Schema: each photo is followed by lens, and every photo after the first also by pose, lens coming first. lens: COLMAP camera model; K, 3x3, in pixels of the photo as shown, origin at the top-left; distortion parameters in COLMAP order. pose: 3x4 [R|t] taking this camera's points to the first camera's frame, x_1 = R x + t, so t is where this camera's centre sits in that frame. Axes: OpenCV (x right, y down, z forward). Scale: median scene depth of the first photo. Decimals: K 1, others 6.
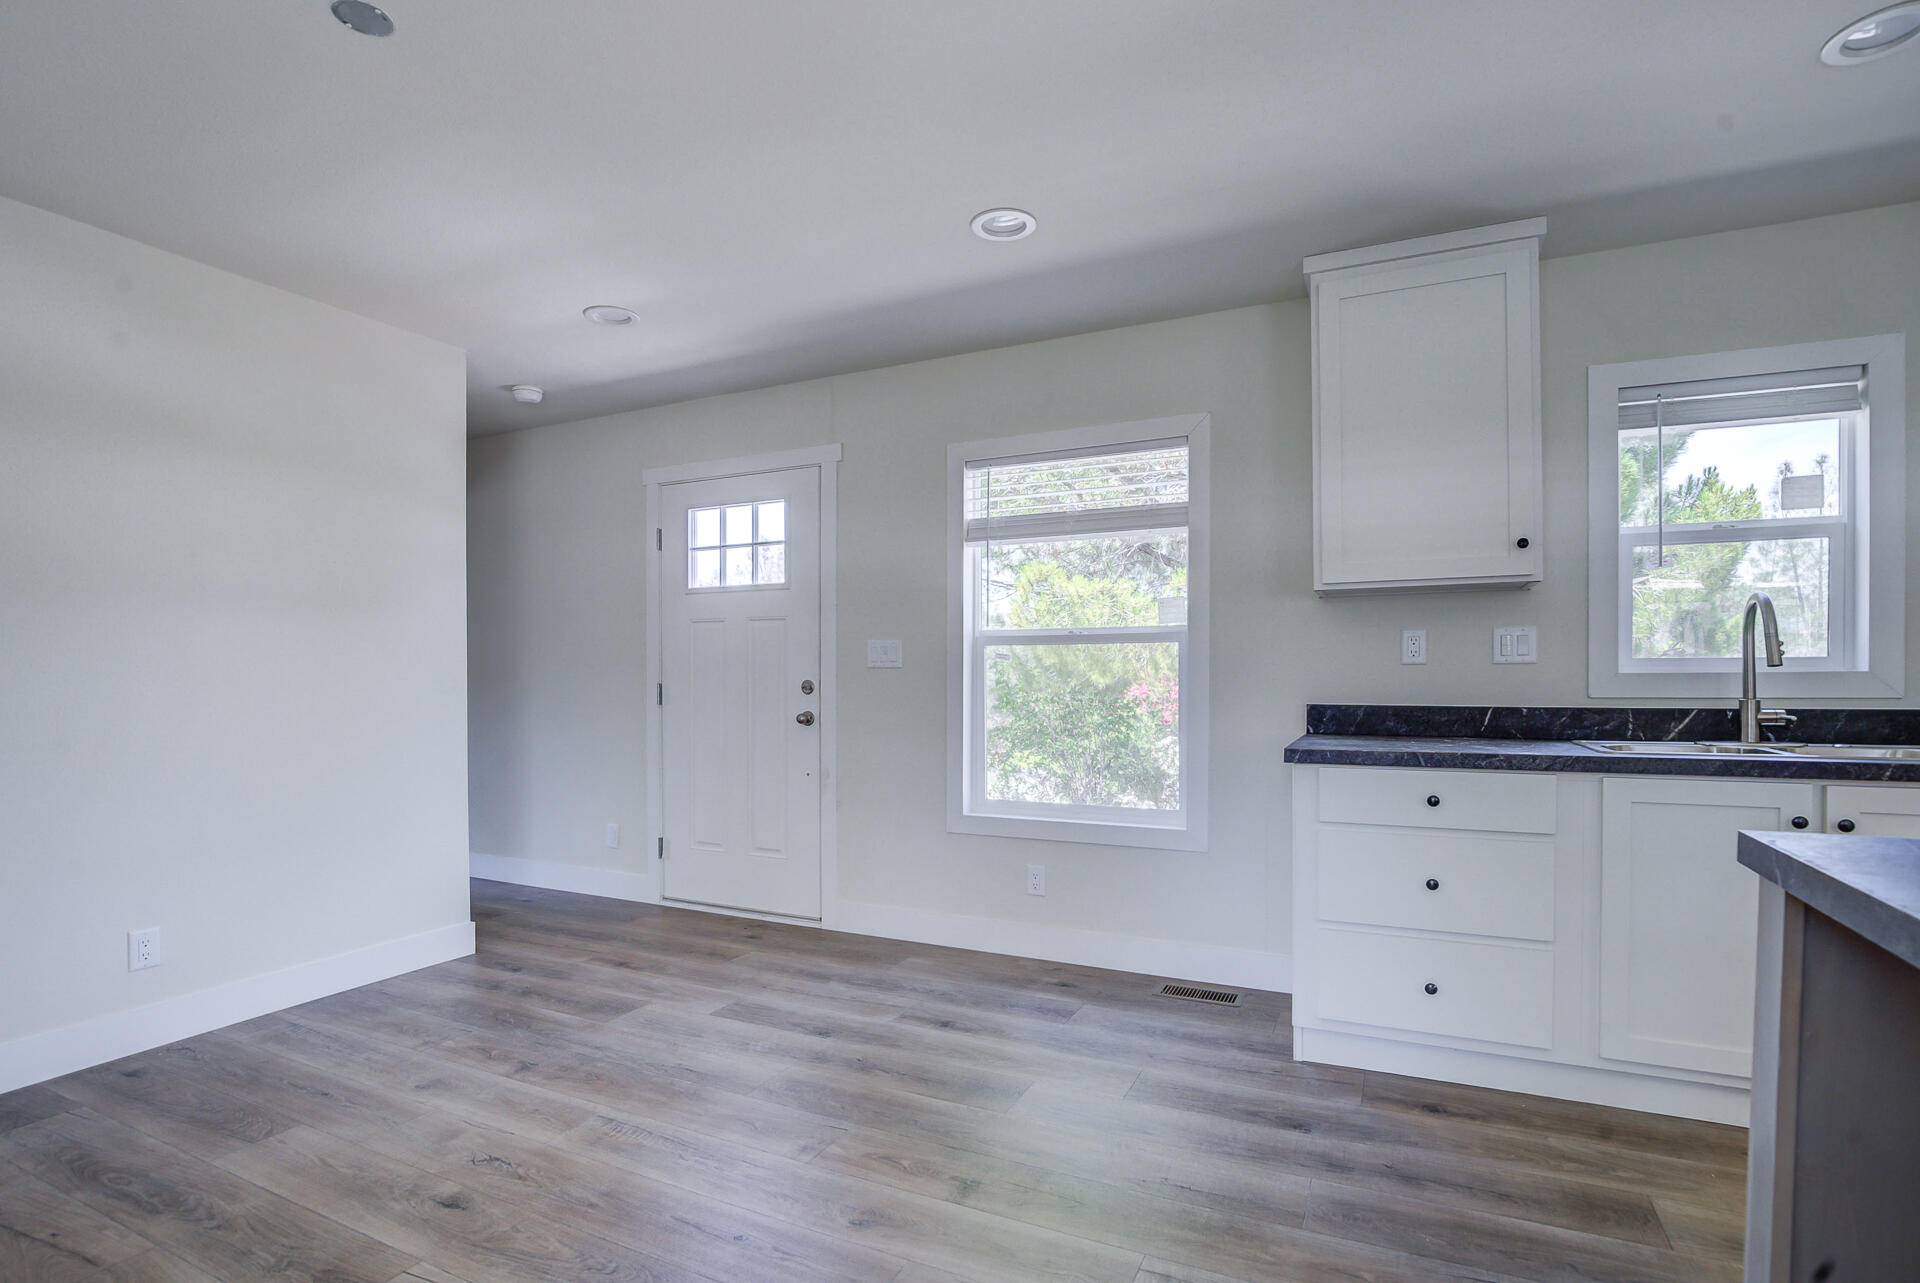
lens RADIAL K [[901.2, 0, 964.8], [0, 901.2, 683.3], [0, 0, 1]] dist [-0.032013, -0.000257]
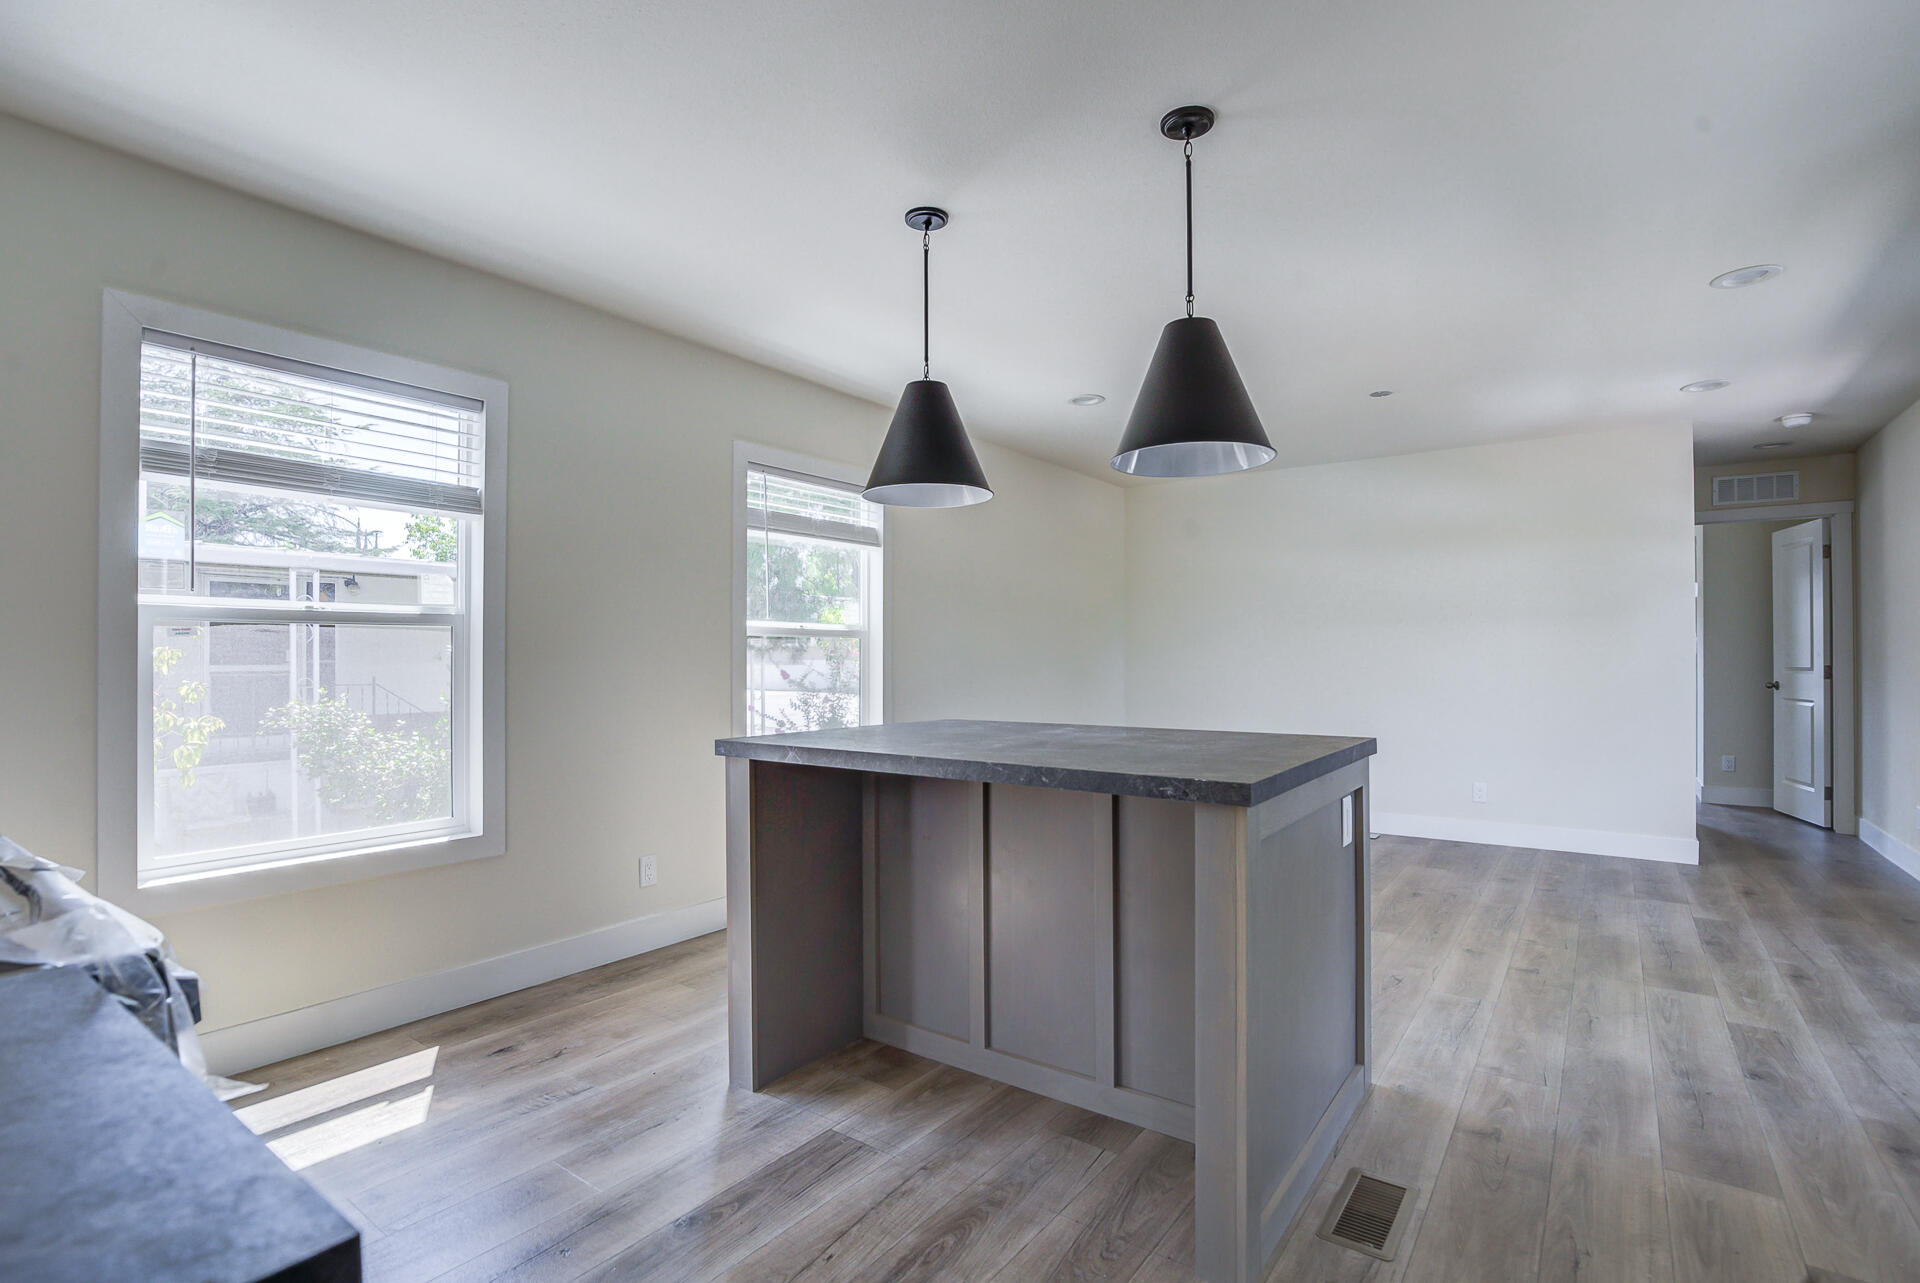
lens RADIAL K [[891.3, 0, 971.5], [0, 891.3, 650.0], [0, 0, 1]] dist [-0.041299, 0.010627]
pose [[-0.162379, -0.002405, -0.986726, 1.229051], [-0.014486, 0.999895, -0.000054, -0.004503], [0.986622, 0.014285, -0.162397, 0.175041]]
